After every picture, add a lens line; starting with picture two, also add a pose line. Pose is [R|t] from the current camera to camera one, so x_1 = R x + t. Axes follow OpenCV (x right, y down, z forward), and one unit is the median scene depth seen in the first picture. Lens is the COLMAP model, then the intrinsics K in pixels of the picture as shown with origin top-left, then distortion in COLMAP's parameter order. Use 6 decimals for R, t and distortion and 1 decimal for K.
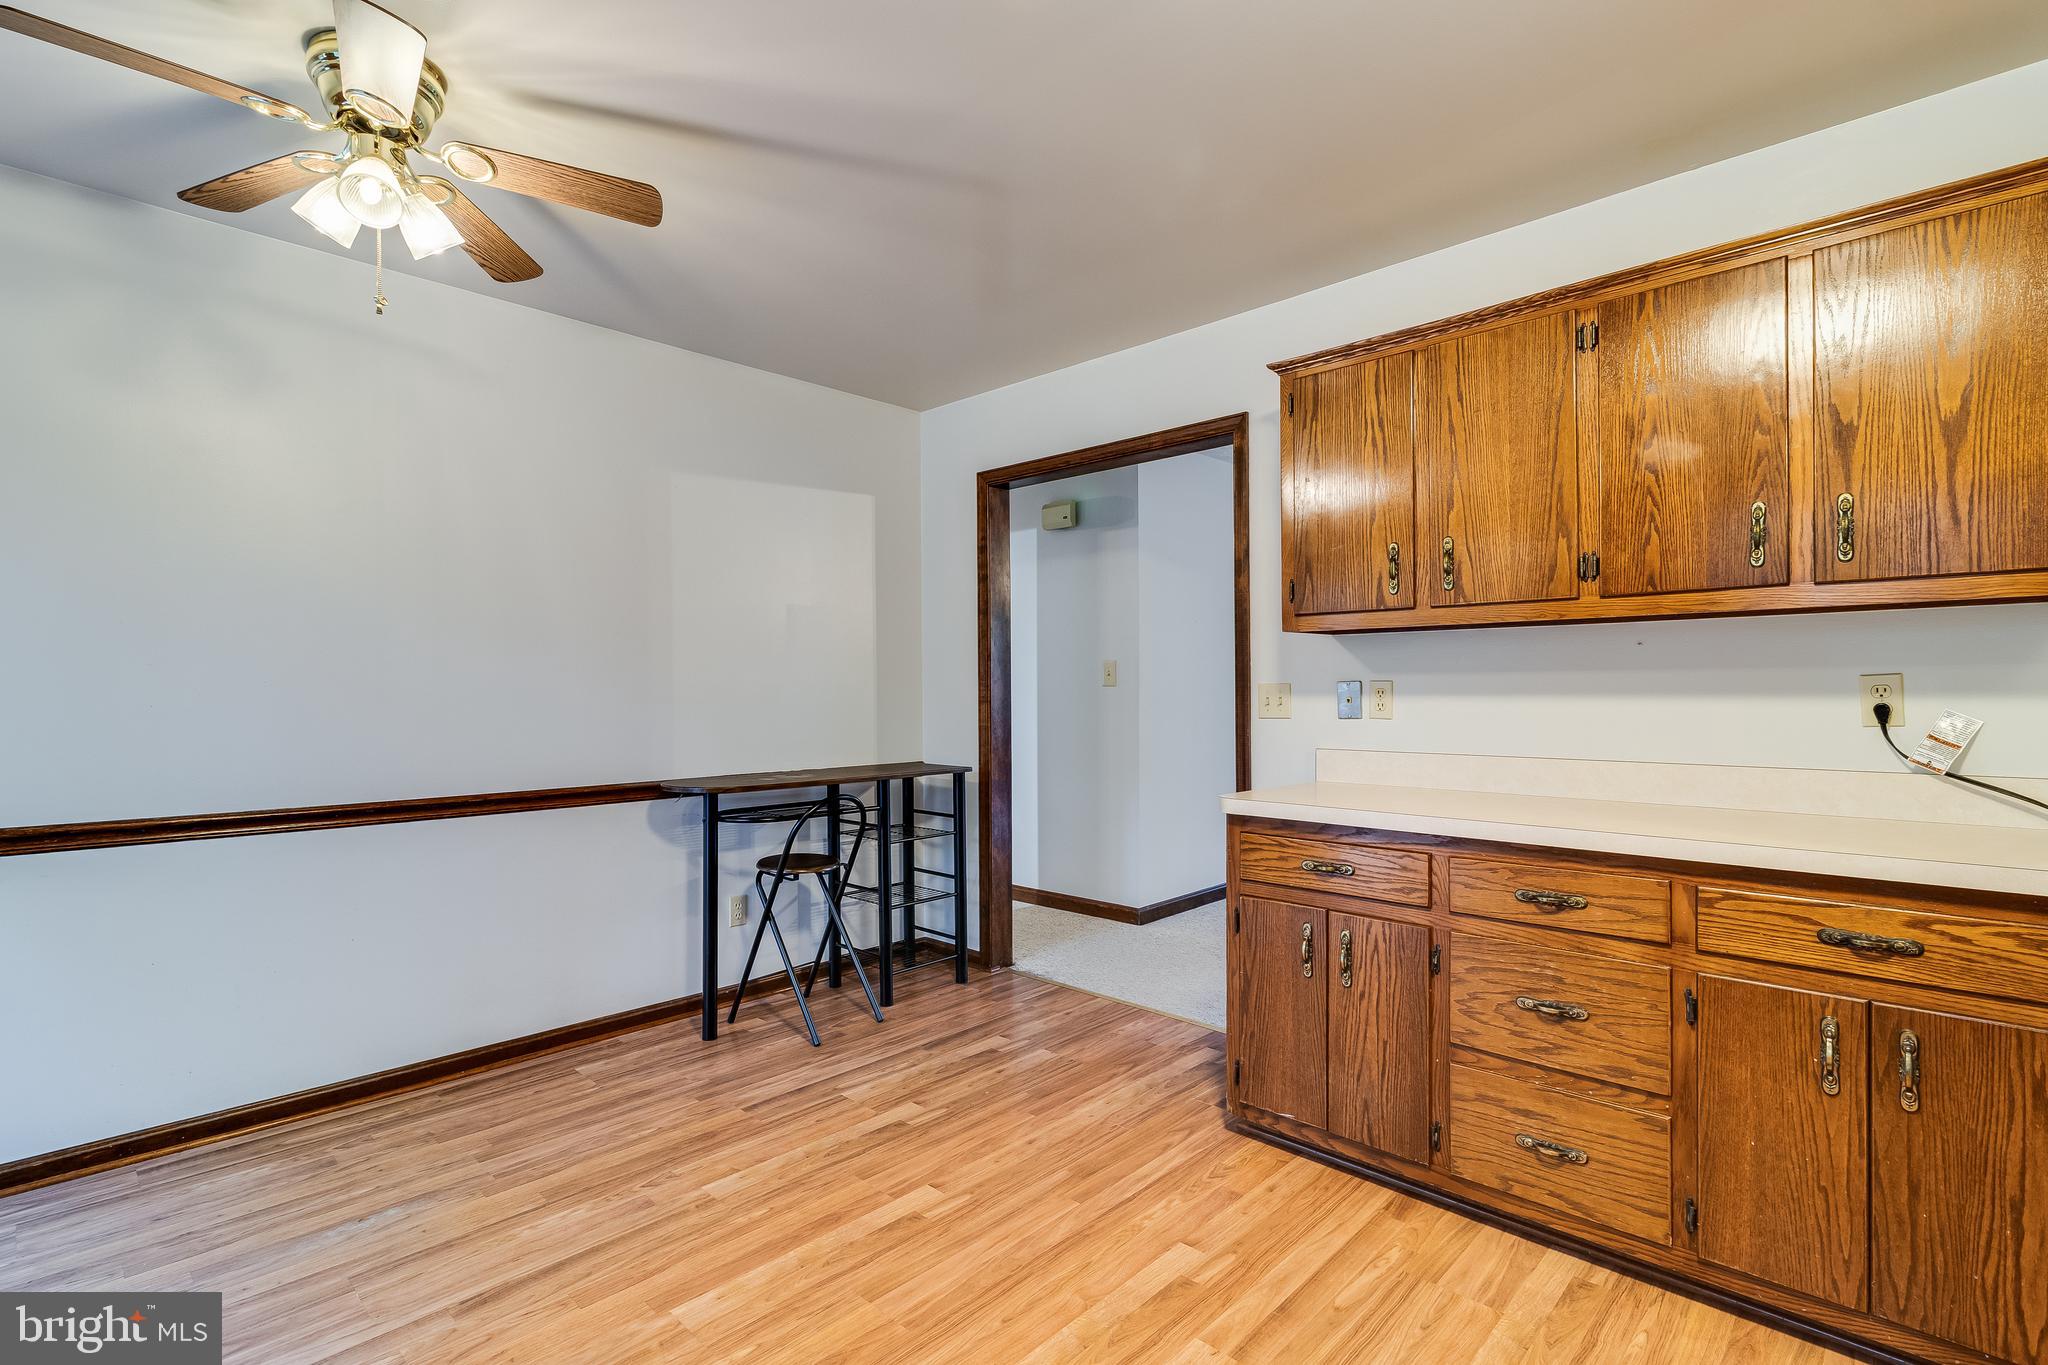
lens RADIAL K [[940.3, 0, 1039.4], [0, 940.3, 679.0], [0, 0, 1]] dist [-0.000399, 0.000500]
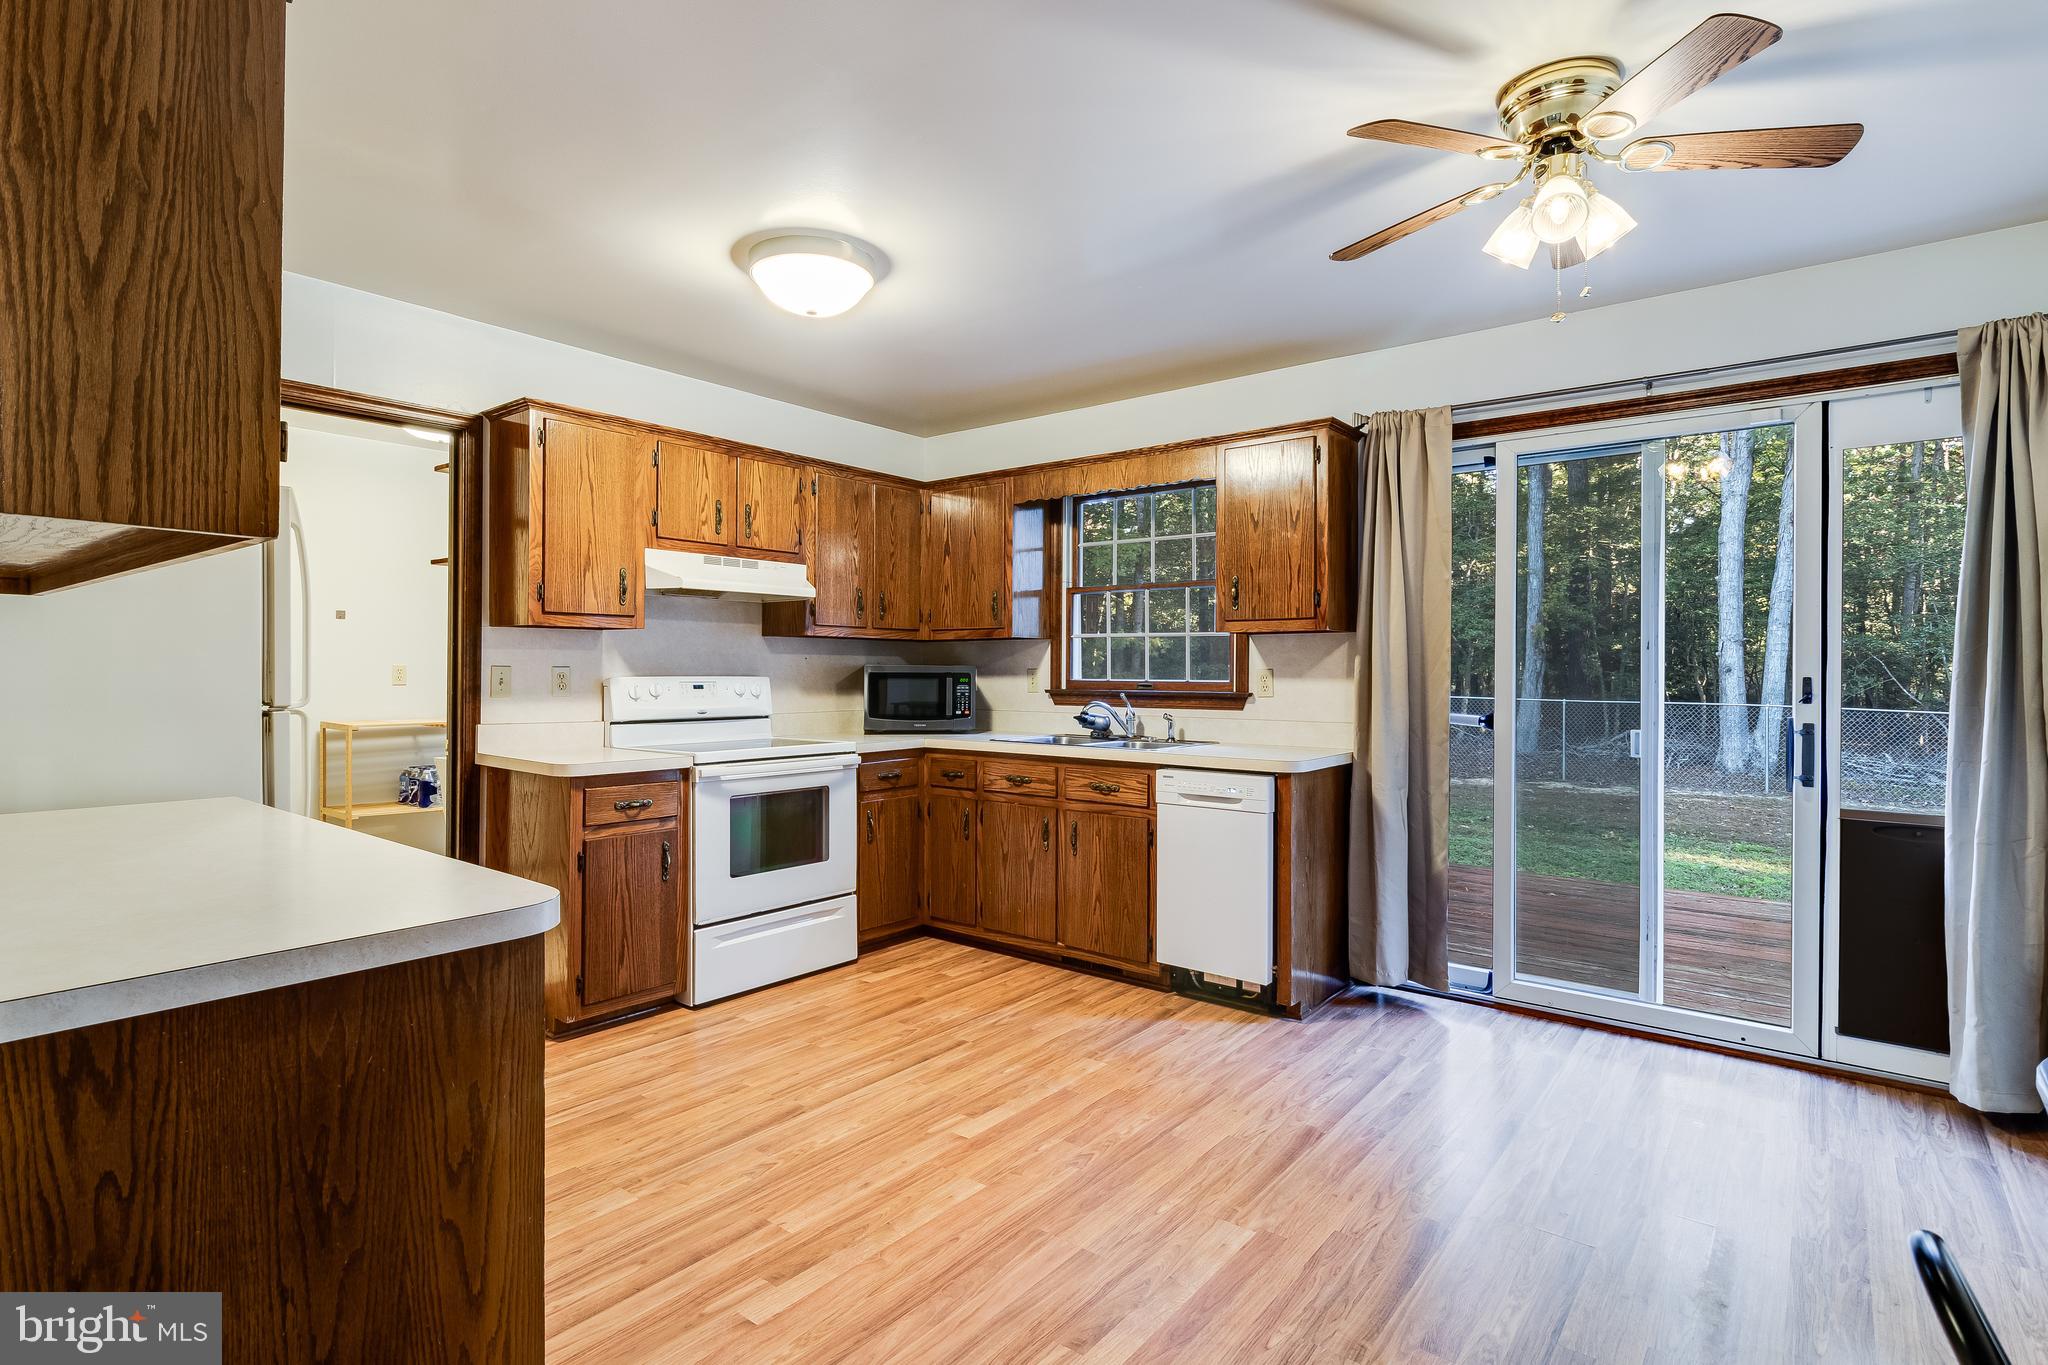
lens RADIAL K [[993.2, 0, 1027.6], [0, 993.2, 684.1], [0, 0, 1]] dist [-0.008383, 0.001402]
pose [[-0.996826, -0.005489, -0.079422, -0.016400], [-0.004780, 0.999947, -0.009121, 0.019342], [0.079468, -0.008713, -0.996799, 1.530027]]
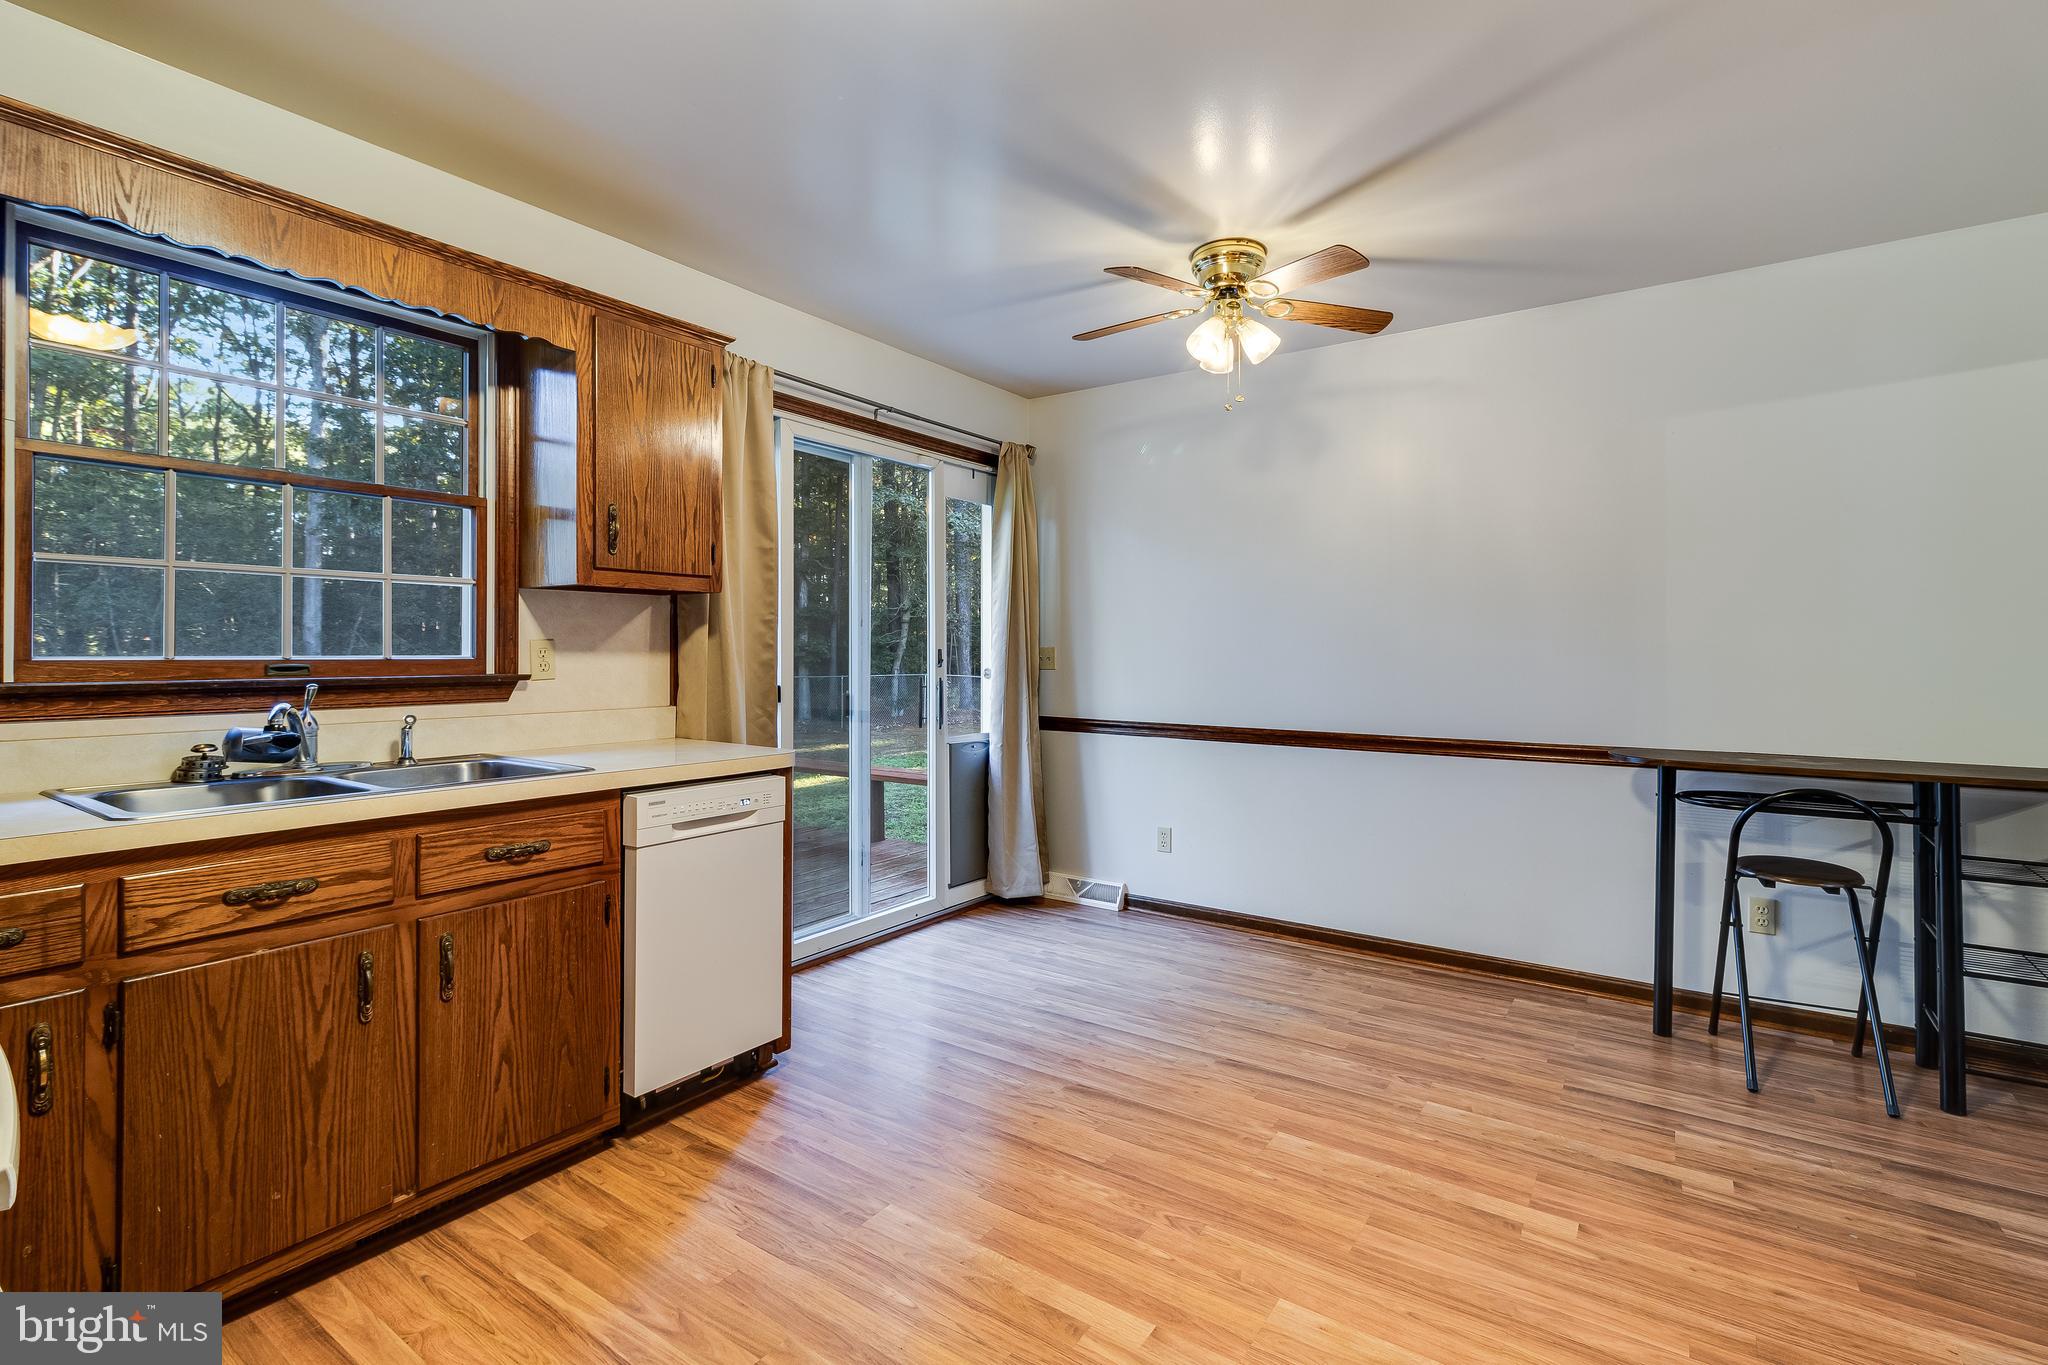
lens RADIAL K [[940.3, 0, 1035.3], [0, 940.3, 653.1], [0, 0, 1]] dist [-0.000399, 0.000500]
pose [[0.146624, 0.002196, -0.989190, 0.599832], [0.013984, 0.999893, 0.004292, -0.002322], [0.989093, -0.014462, 0.146578, 0.340889]]
